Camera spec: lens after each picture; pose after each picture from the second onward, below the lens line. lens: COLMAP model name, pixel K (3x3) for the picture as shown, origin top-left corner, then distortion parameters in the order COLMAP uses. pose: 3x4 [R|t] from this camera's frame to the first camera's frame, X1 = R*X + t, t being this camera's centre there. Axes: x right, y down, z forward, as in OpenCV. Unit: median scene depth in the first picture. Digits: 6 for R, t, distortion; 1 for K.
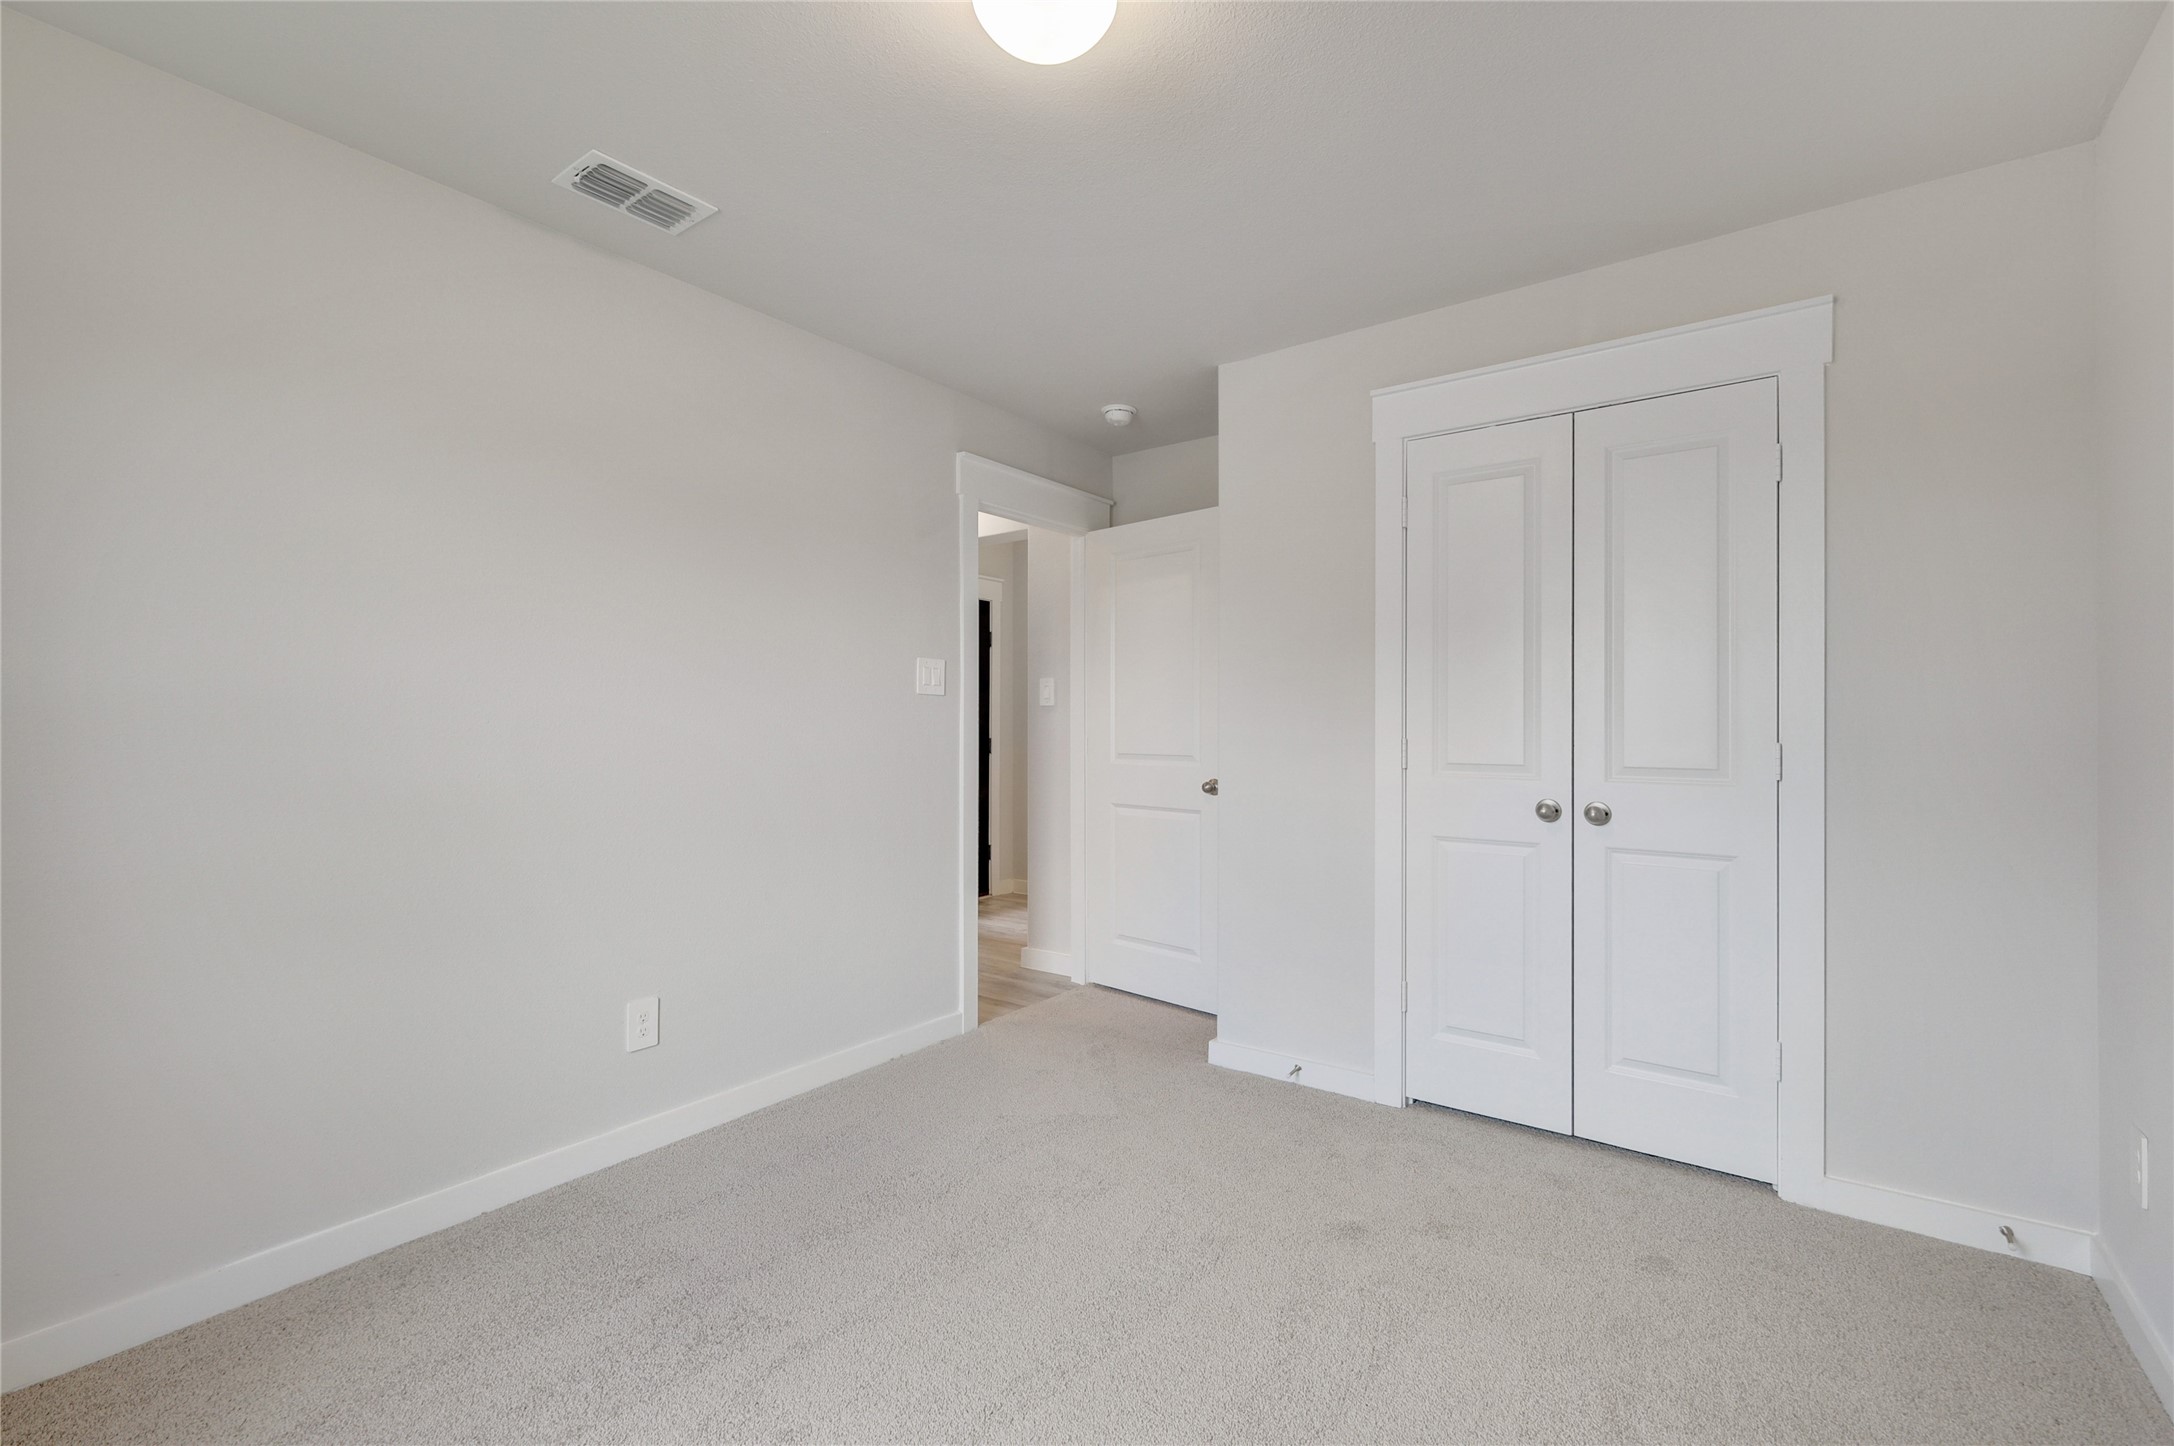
lens RADIAL K [[941.8, 0, 1086.6], [0, 941.8, 719.8], [0, 0, 1]] dist [0.001561, 0.000455]
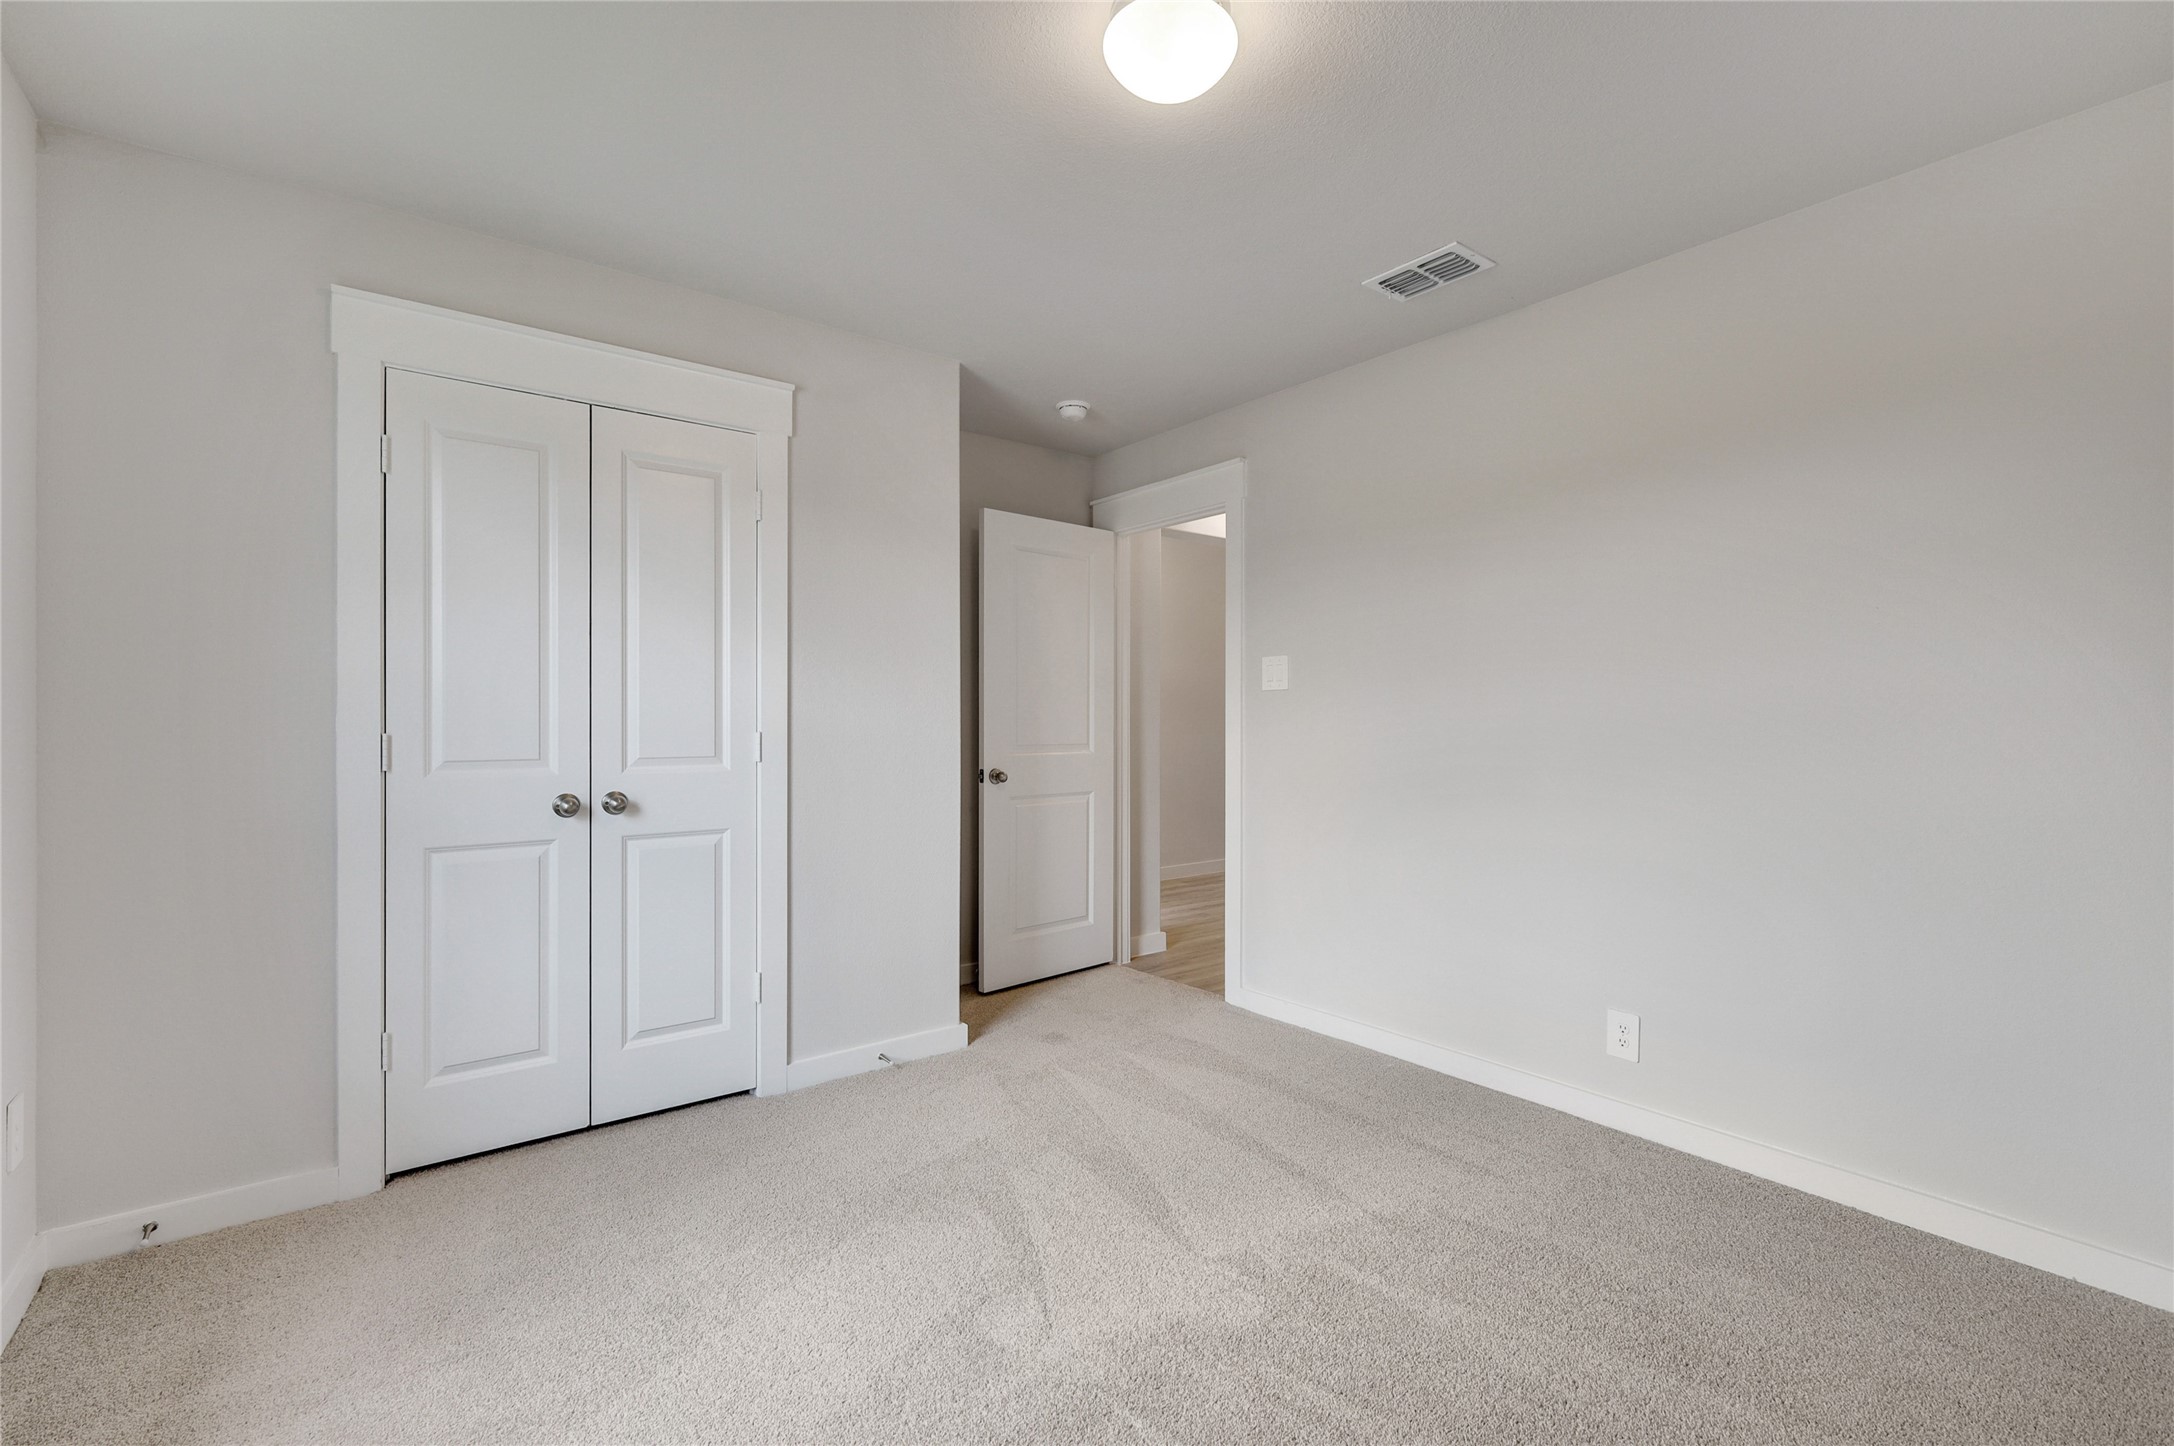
lens RADIAL K [[941.8, 0, 1086.6], [0, 941.8, 719.8], [0, 0, 1]] dist [0.001561, 0.000455]
pose [[0.292982, -0.005148, 0.956104, -0.290833], [-0.000838, 0.999984, 0.005641, 0.004278], [-0.956118, -0.002453, 0.292973, 0.200024]]
